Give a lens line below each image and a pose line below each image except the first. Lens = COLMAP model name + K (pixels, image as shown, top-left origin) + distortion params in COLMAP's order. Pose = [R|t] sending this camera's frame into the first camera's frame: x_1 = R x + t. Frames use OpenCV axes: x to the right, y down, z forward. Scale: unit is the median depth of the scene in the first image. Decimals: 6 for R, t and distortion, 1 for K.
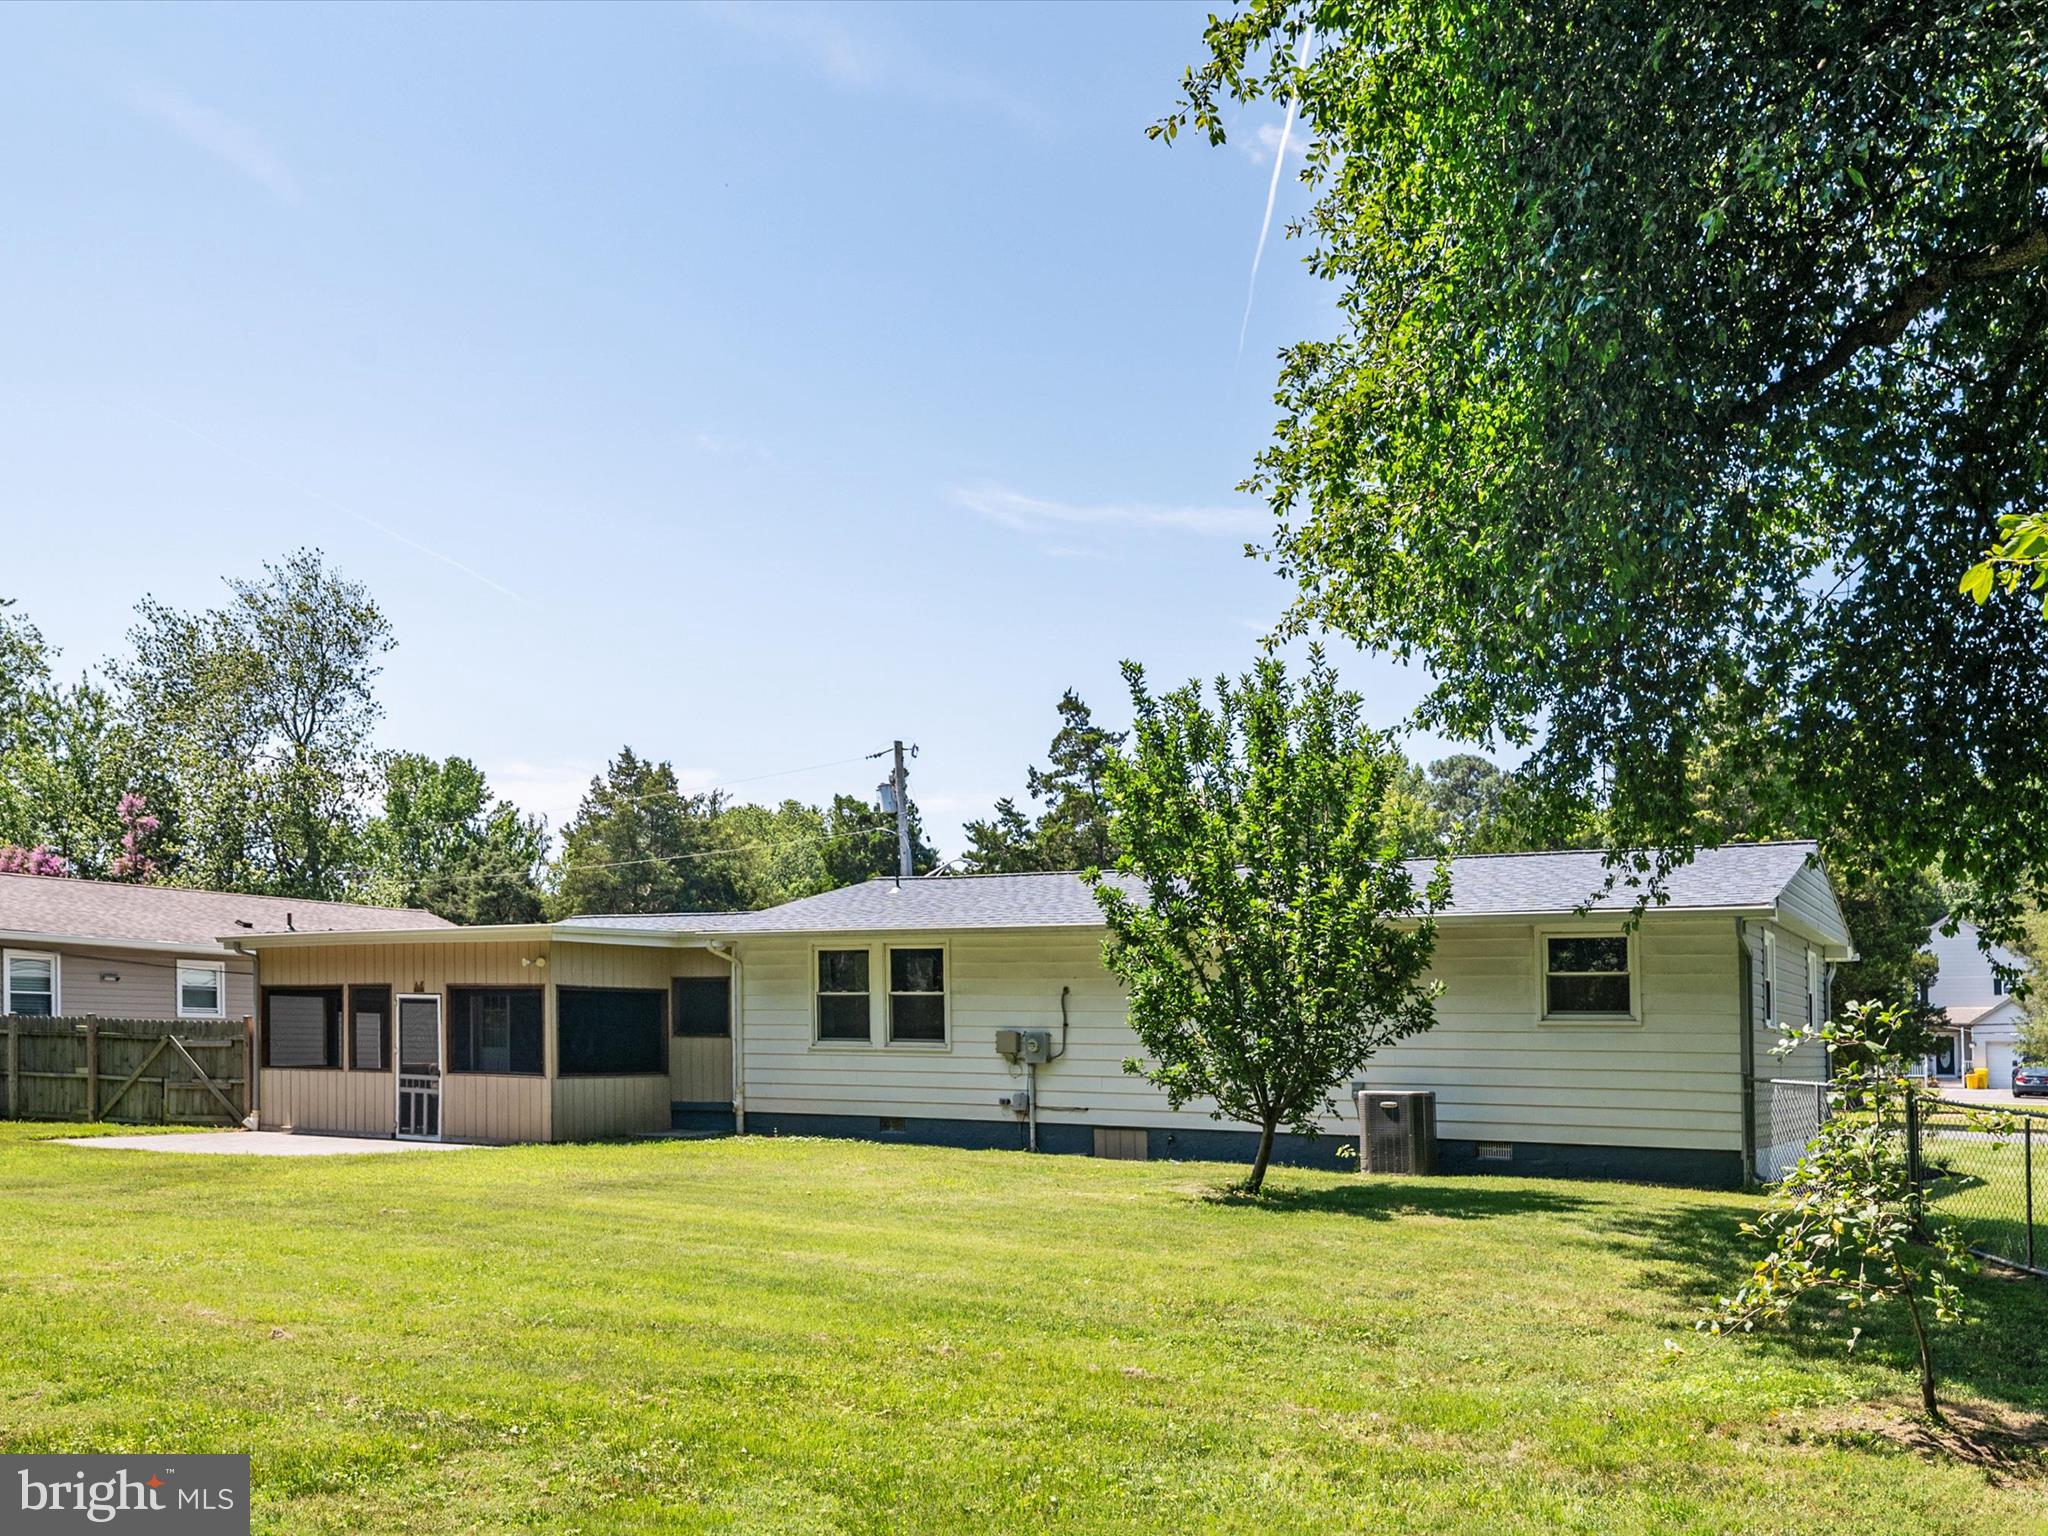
lens RADIAL K [[1742.2, 0, 840.6], [0, 1742.2, 772.3], [0, 0, 1]] dist [-0.001232, 0.008998]
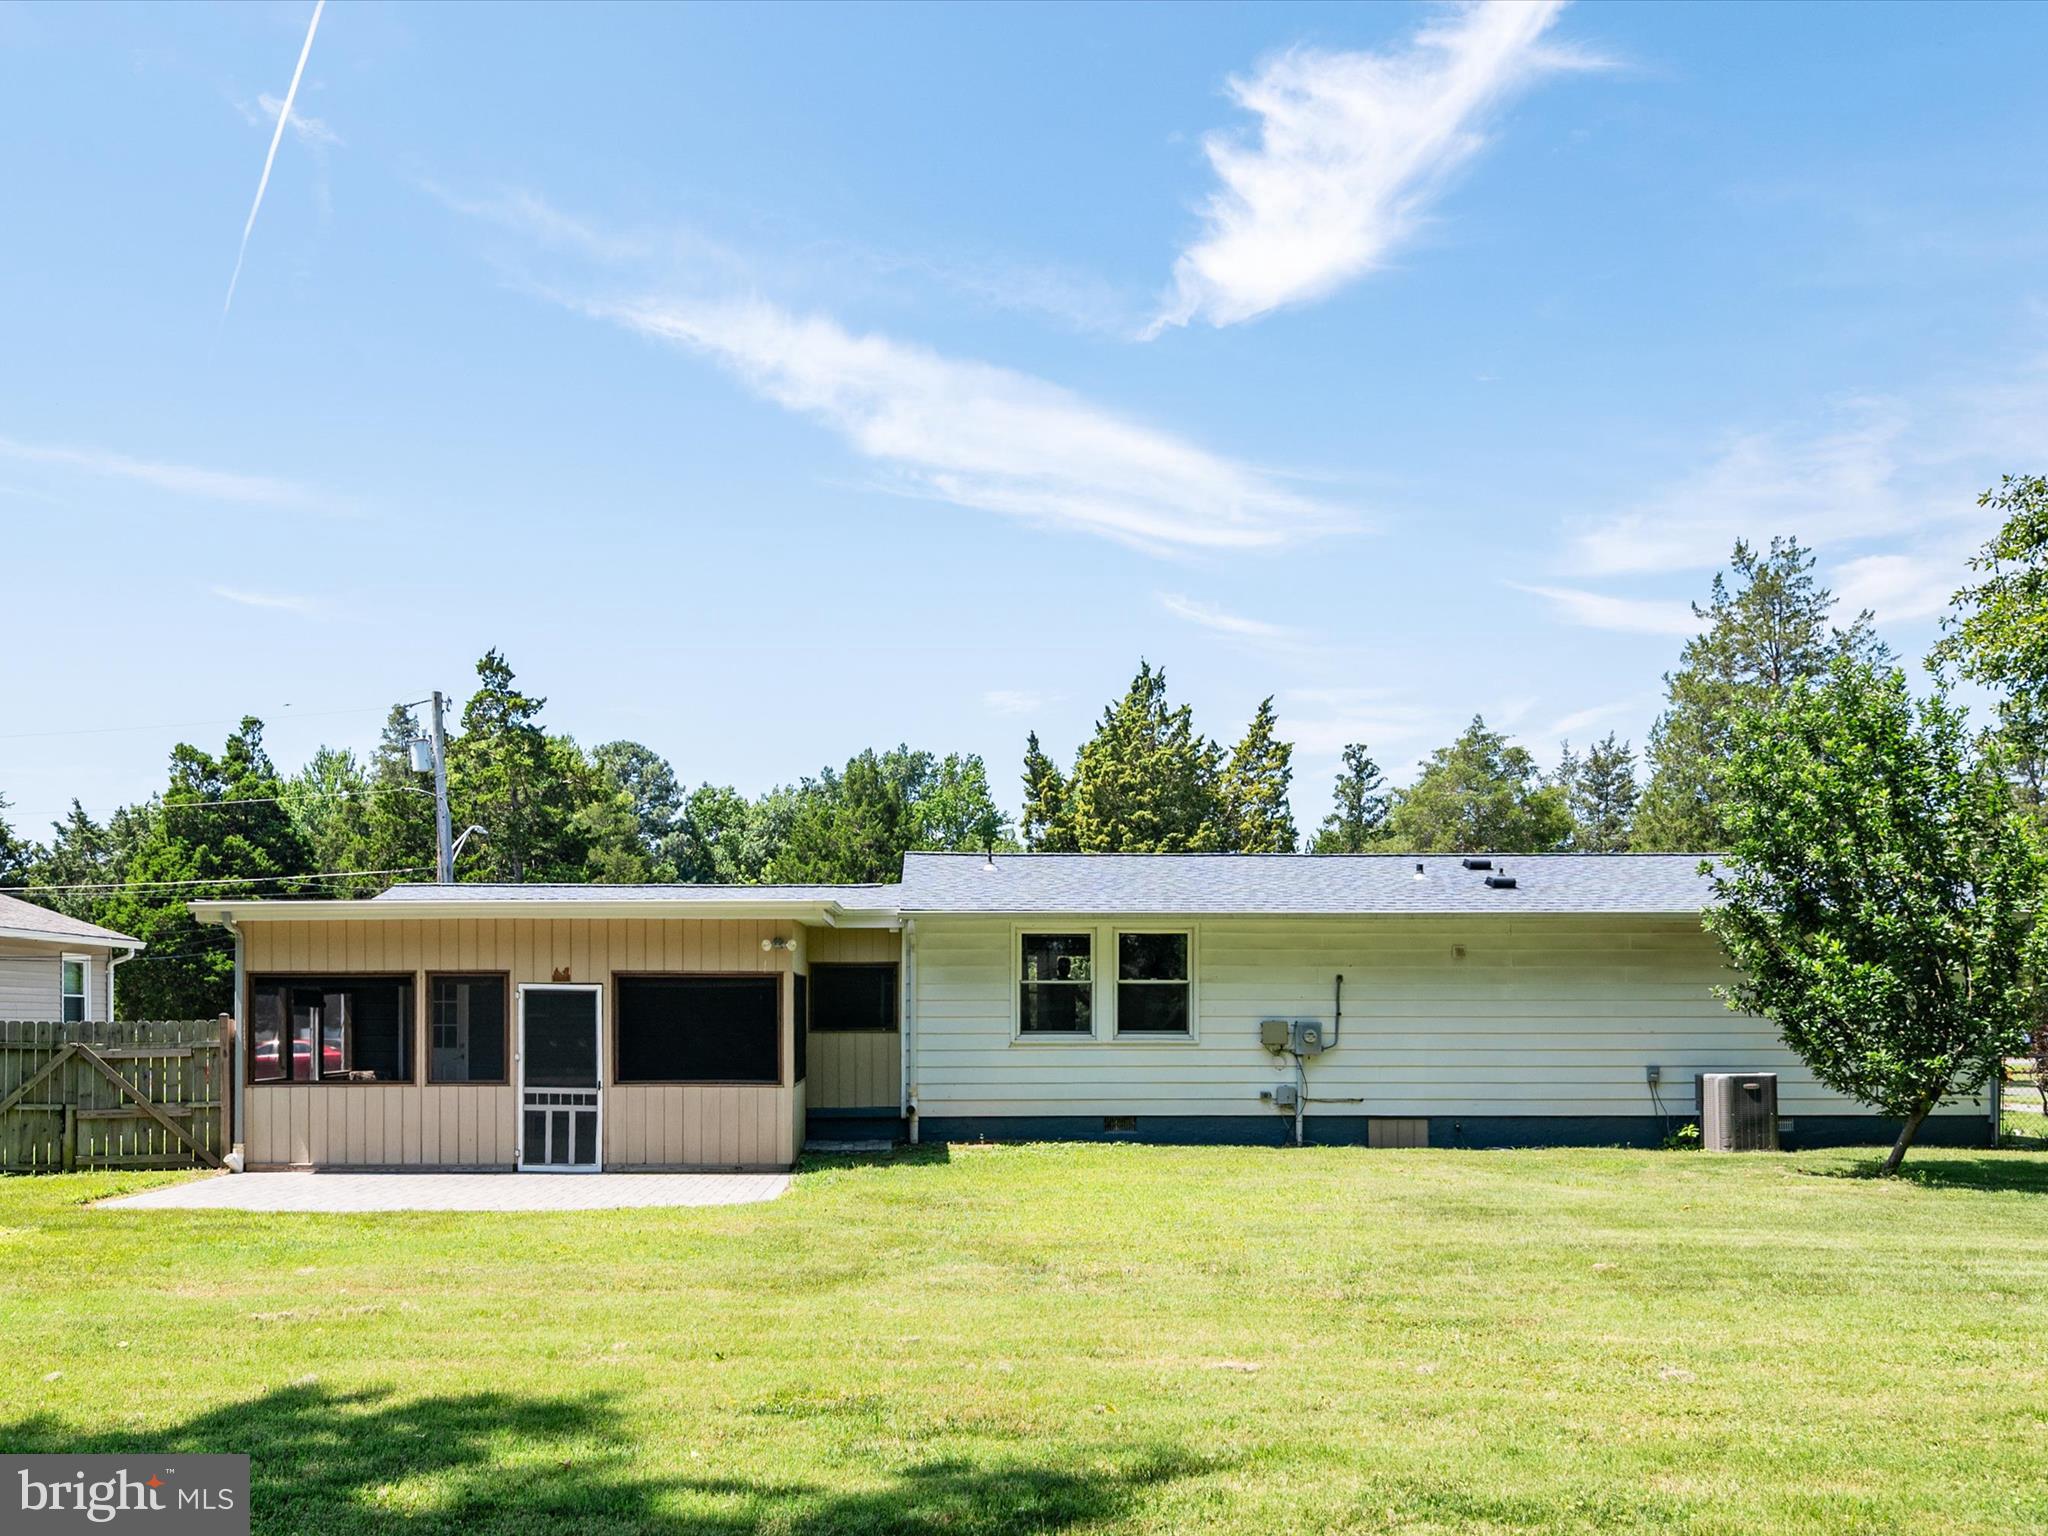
lens RADIAL K [[1742.2, 0, 840.6], [0, 1742.2, 772.3], [0, 0, 1]] dist [-0.001232, 0.008998]
pose [[0.855194, 0.057884, 0.515066, -0.568518], [-0.065731, 0.997833, -0.003000, 0.028531], [-0.514124, -0.031290, 0.857145, 0.286018]]
